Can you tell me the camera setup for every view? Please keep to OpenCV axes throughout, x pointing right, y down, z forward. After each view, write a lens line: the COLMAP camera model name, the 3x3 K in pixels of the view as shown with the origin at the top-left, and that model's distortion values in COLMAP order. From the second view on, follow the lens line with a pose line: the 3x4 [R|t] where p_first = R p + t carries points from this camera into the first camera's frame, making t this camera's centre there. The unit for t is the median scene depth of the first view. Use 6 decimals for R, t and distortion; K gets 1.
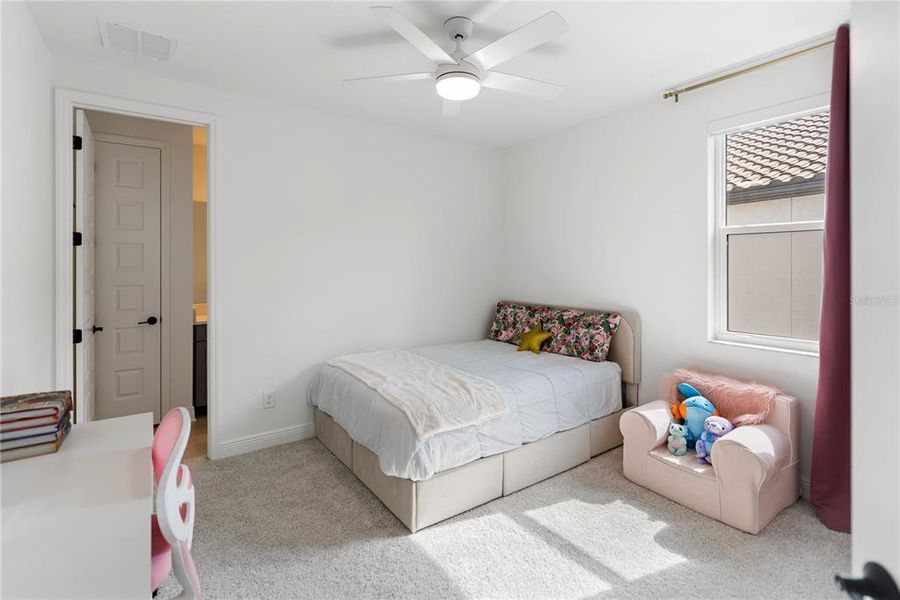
lens RADIAL K [[416.3, 0, 447.4], [0, 416.3, 267.5], [0, 0, 1]] dist [-0.002295, -0.000263]
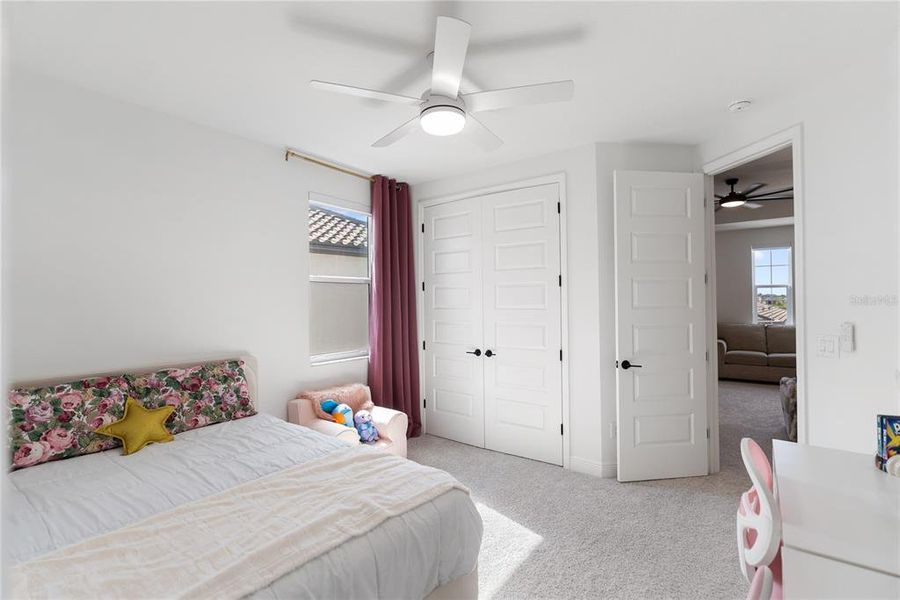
lens RADIAL K [[424.1, 0, 445.6], [0, 424.1, 286.1], [0, 0, 1]] dist [-0.002258, -0.000015]
pose [[-0.295926, 0.022786, 0.954939, -0.588396], [0.004794, 0.999738, -0.022369, -0.024787], [-0.955199, -0.002042, -0.295957, 0.809478]]
